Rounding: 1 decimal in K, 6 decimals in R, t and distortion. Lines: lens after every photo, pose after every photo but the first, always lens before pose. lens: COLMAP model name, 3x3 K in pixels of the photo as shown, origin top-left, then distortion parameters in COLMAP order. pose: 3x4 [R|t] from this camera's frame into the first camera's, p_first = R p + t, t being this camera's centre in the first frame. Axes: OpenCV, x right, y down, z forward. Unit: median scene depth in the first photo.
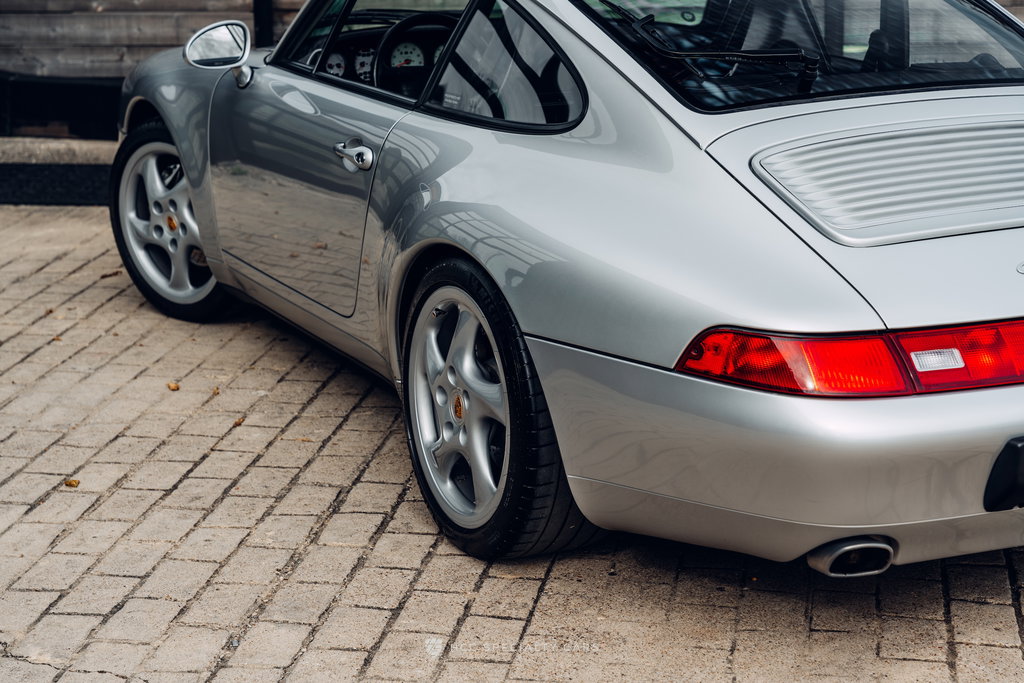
lens RADIAL K [[1968.9, 0, 512.0], [0, 1968.9, 341.5], [0, 0, 1]] dist [0.034930, 0.252322]
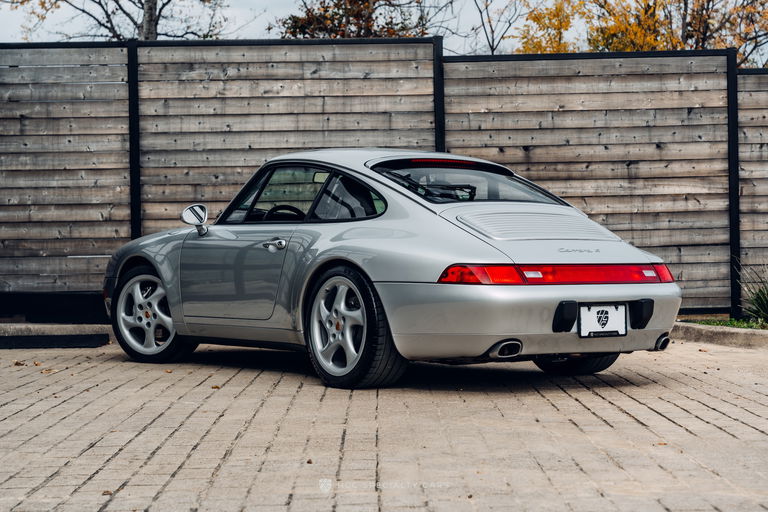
lens RADIAL K [[1531.5, 0, 384.0], [0, 1531.5, 256.0], [0, 0, 1]] dist [0.049924, 0.246373]
pose [[0.985497, 0.007886, 0.169509, -0.308660], [0.036708, 0.965360, -0.258325, 0.464500], [-0.165675, 0.260801, 0.951070, -0.882581]]
